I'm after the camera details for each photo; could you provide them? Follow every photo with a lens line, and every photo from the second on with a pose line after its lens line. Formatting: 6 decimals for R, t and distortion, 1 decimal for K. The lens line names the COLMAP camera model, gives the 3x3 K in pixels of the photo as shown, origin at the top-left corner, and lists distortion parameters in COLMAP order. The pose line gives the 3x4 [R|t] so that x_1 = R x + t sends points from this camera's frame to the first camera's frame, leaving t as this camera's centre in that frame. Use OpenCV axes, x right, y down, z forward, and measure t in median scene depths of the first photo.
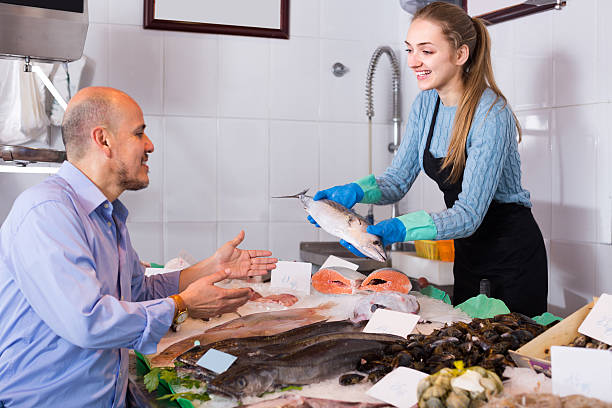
lens RADIAL K [[867.5, 0, 306.2], [0, 867.5, 185.6], [0, 0, 1]] dist [-0.182094, 0.271839]
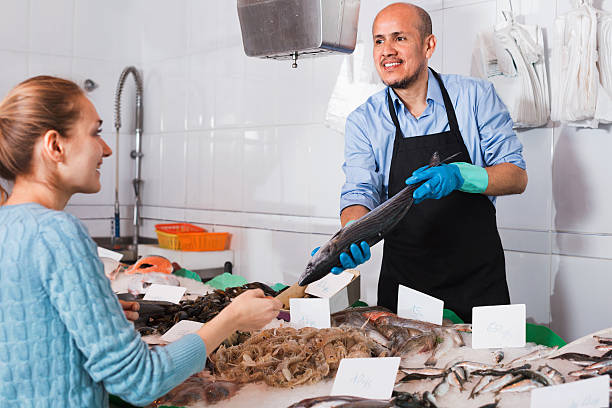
lens RADIAL K [[867.5, 0, 306.2], [0, 867.5, 185.6], [0, 0, 1]] dist [-0.182094, 0.271839]
pose [[0.943167, 0.002216, 0.332311, -0.156506], [-0.002297, 0.999997, -0.000149, -0.007371], [-0.332311, -0.000623, 0.943170, -0.362861]]
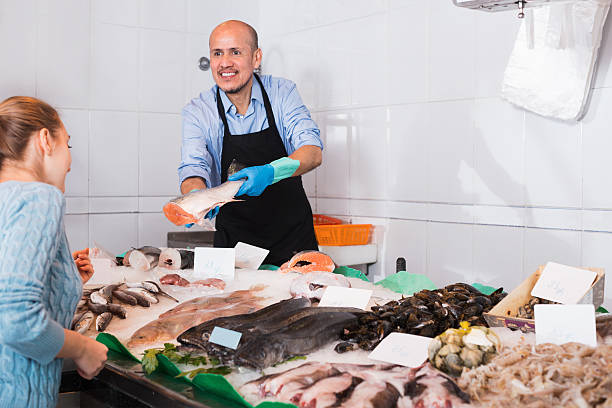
lens RADIAL K [[867.5, 0, 306.2], [0, 867.5, 185.6], [0, 0, 1]] dist [-0.182094, 0.271839]
pose [[0.964351, -0.012033, 0.264352, -0.276363], [0.010216, 0.999914, 0.008249, 0.008715], [-0.264429, -0.005254, 0.964391, -0.047072]]
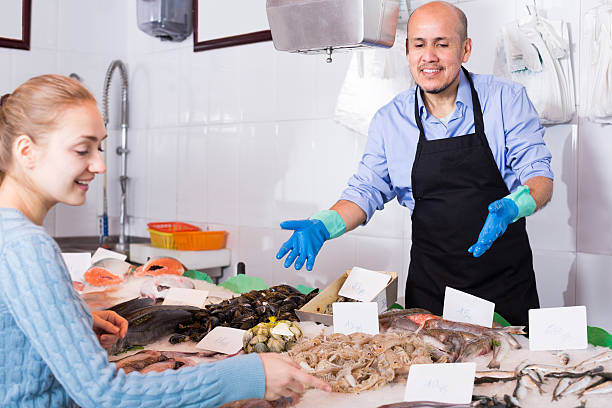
lens RADIAL K [[867.5, 0, 306.2], [0, 867.5, 185.6], [0, 0, 1]] dist [-0.182094, 0.271839]
pose [[0.921254, -0.007040, 0.388898, -0.266410], [0.004246, 0.999959, 0.008043, -0.016838], [-0.388939, -0.005758, 0.921246, -0.268235]]
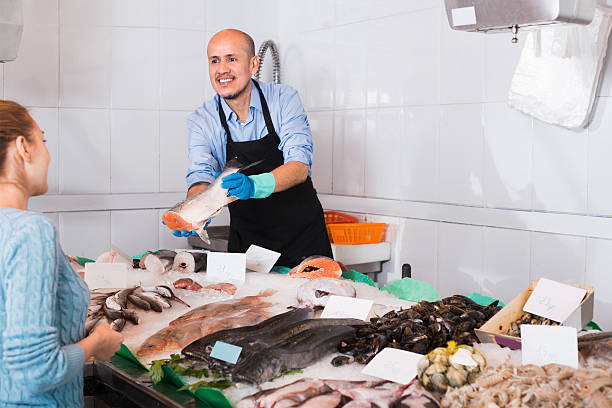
lens RADIAL K [[867.5, 0, 306.2], [0, 867.5, 185.6], [0, 0, 1]] dist [-0.182094, 0.271839]
pose [[0.973798, -0.017355, 0.226752, -0.243785], [0.009409, 0.999305, 0.036076, -0.049953], [-0.227221, -0.032997, 0.973284, -0.101702]]
